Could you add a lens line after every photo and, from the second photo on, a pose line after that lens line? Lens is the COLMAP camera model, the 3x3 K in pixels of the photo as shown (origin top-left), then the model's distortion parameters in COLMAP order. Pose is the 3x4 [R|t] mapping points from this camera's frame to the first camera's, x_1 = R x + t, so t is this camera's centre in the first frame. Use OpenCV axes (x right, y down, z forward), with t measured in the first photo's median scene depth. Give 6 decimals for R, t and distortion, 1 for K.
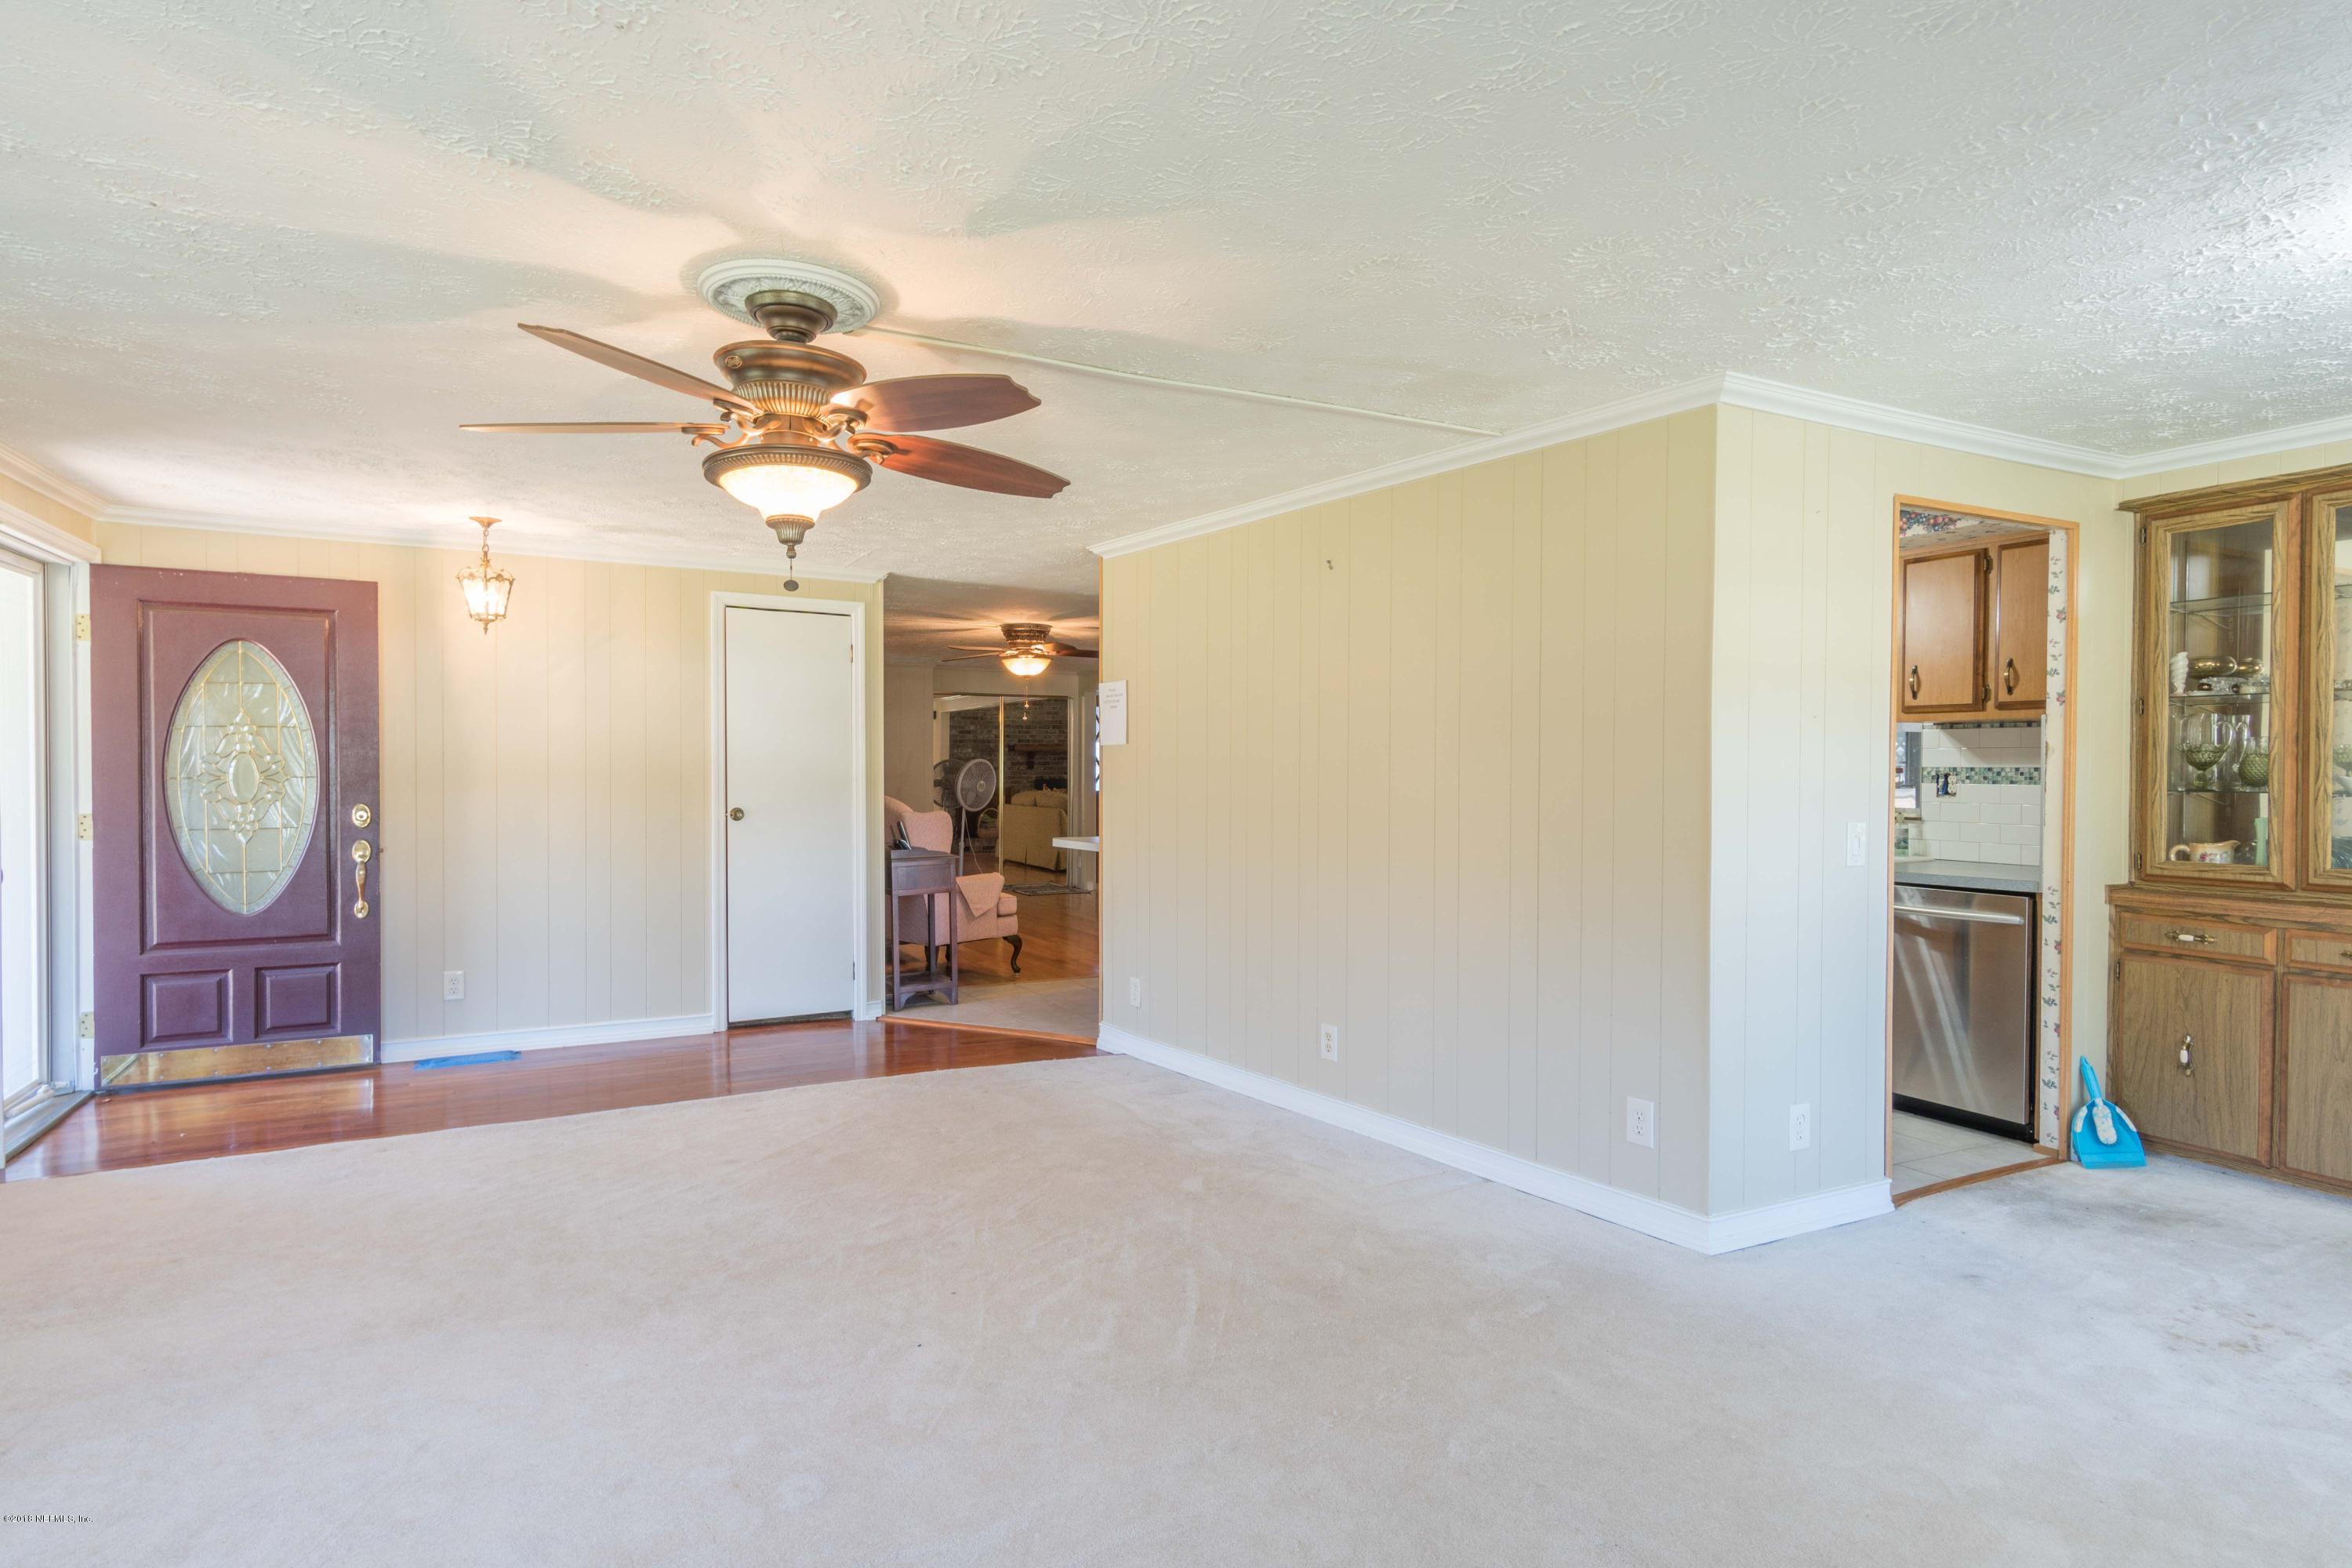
lens RADIAL K [[1240.7, 0, 1175.2], [0, 1240.7, 787.4], [0, 0, 1]] dist [0.003933, 0.002950]
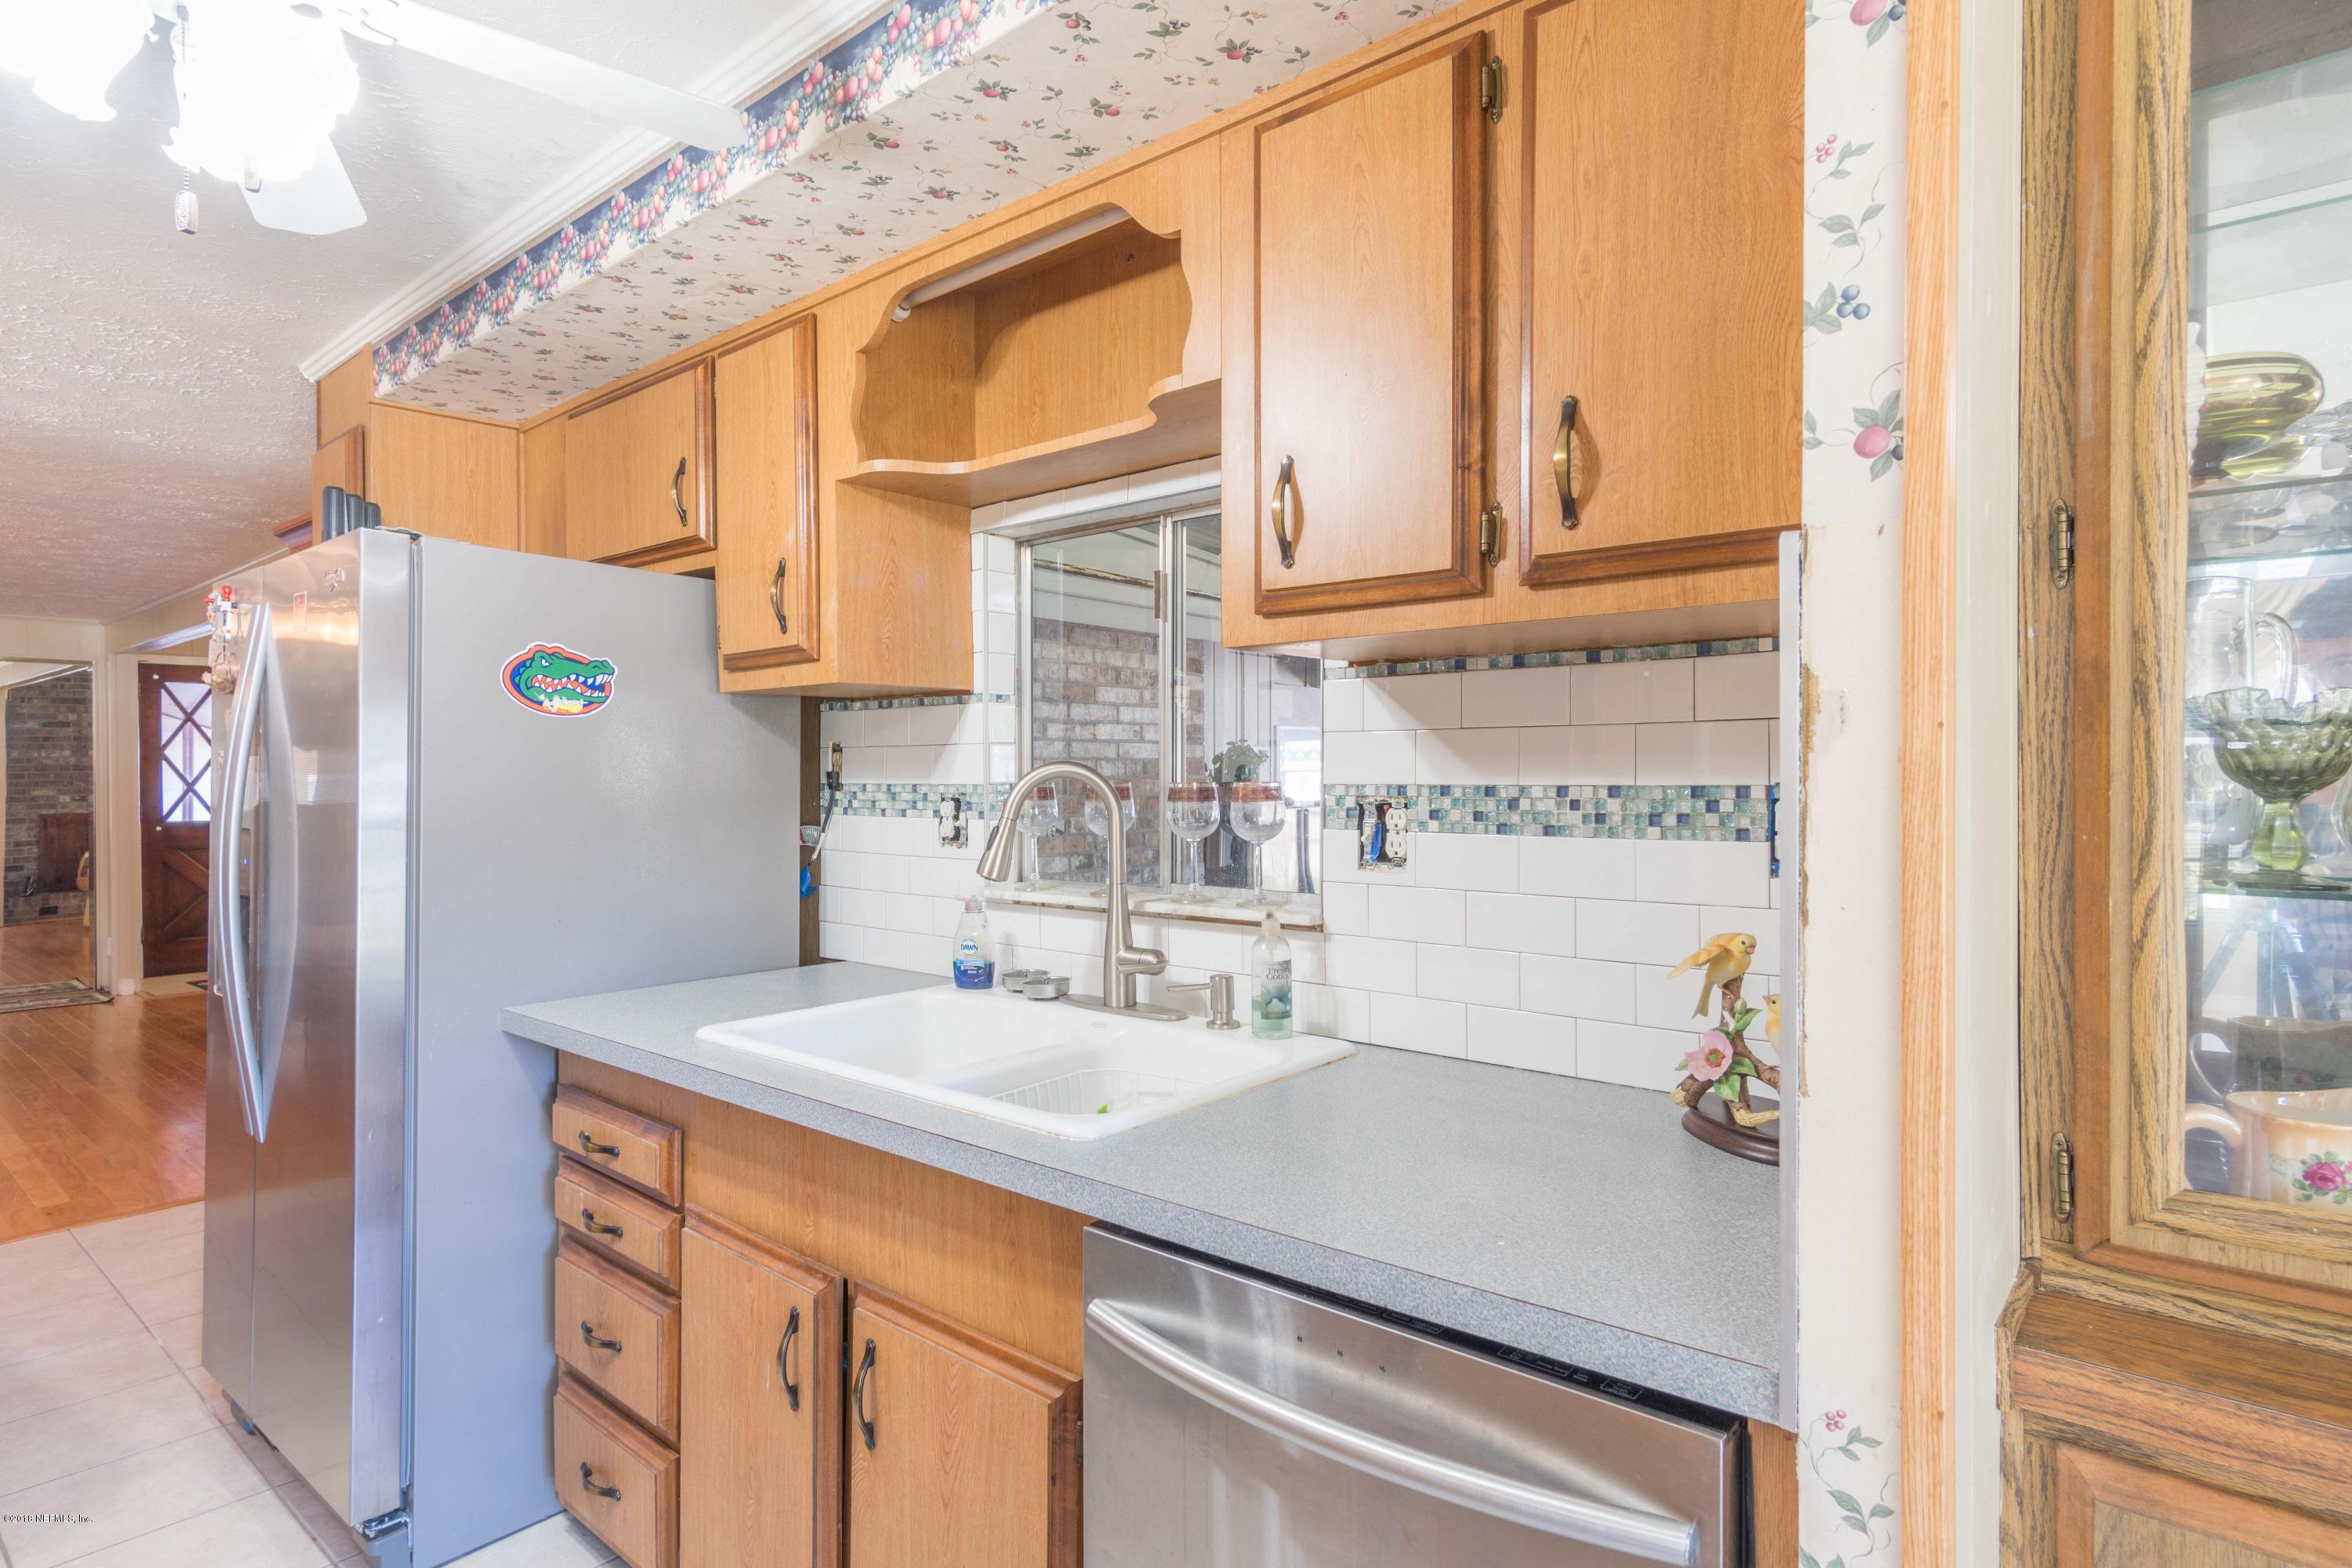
lens RADIAL K [[1240.7, 0, 1175.8], [0, 1240.7, 774.1], [0, 0, 1]] dist [0.003933, 0.002950]
pose [[0.927066, -0.005486, 0.374857, 0.456403], [0.011391, 0.999843, -0.013540, -0.015849], [-0.374724, 0.016822, 0.926984, 0.730714]]
